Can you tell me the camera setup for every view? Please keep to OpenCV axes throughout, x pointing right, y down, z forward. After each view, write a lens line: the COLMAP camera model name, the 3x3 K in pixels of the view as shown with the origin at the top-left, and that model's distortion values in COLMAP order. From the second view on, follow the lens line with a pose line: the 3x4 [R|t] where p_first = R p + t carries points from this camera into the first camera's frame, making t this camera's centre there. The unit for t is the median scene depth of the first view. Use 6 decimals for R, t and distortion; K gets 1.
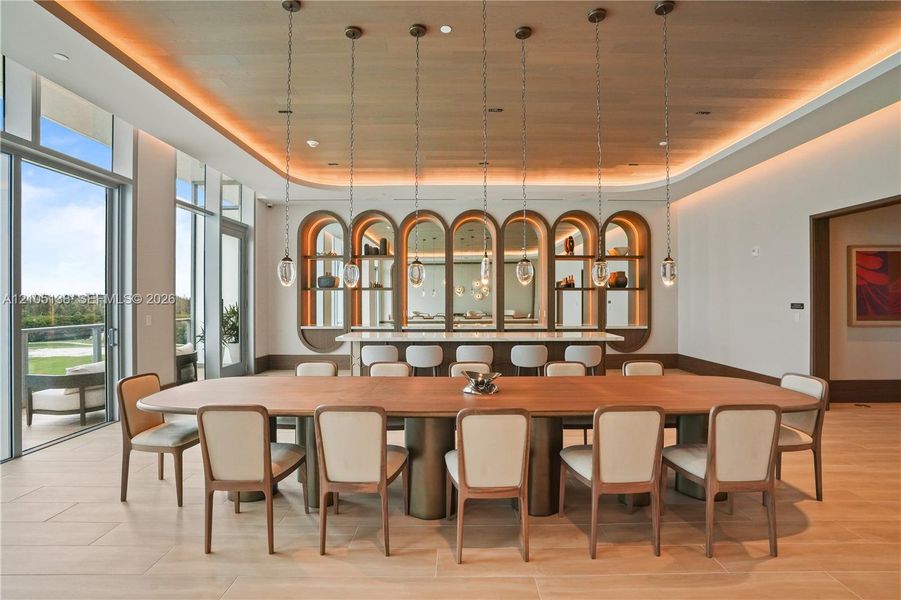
lens RADIAL K [[421.3, 0, 453.1], [0, 421.3, 298.5], [0, 0, 1]] dist [-0.061500, 0.023903]
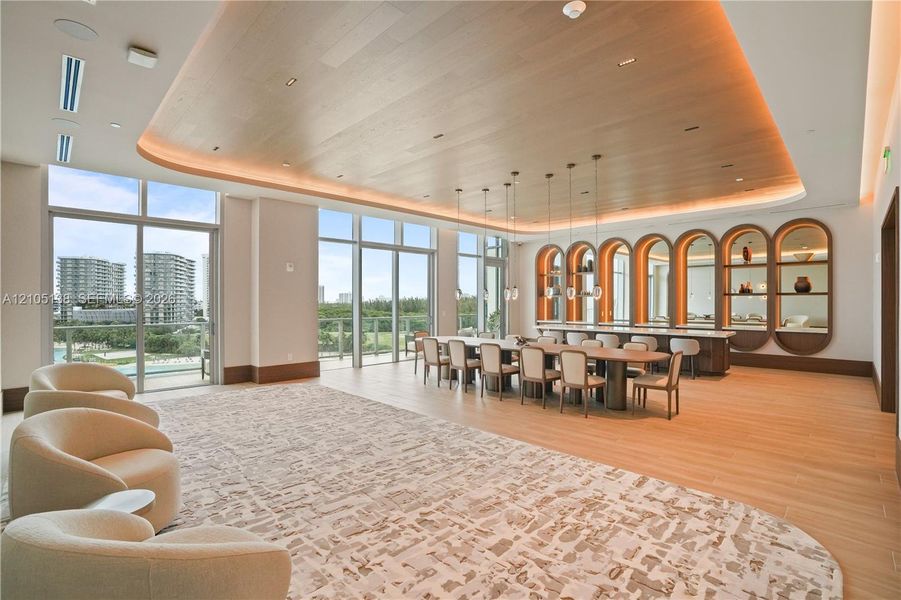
lens RADIAL K [[421.3, 0, 453.1], [0, 421.3, 298.5], [0, 0, 1]] dist [-0.061500, 0.023903]
pose [[0.710800, -0.005378, -0.703373, 0.524192], [0.005646, 0.999982, -0.001940, -0.013804], [0.703371, -0.002592, 0.710818, -0.332490]]
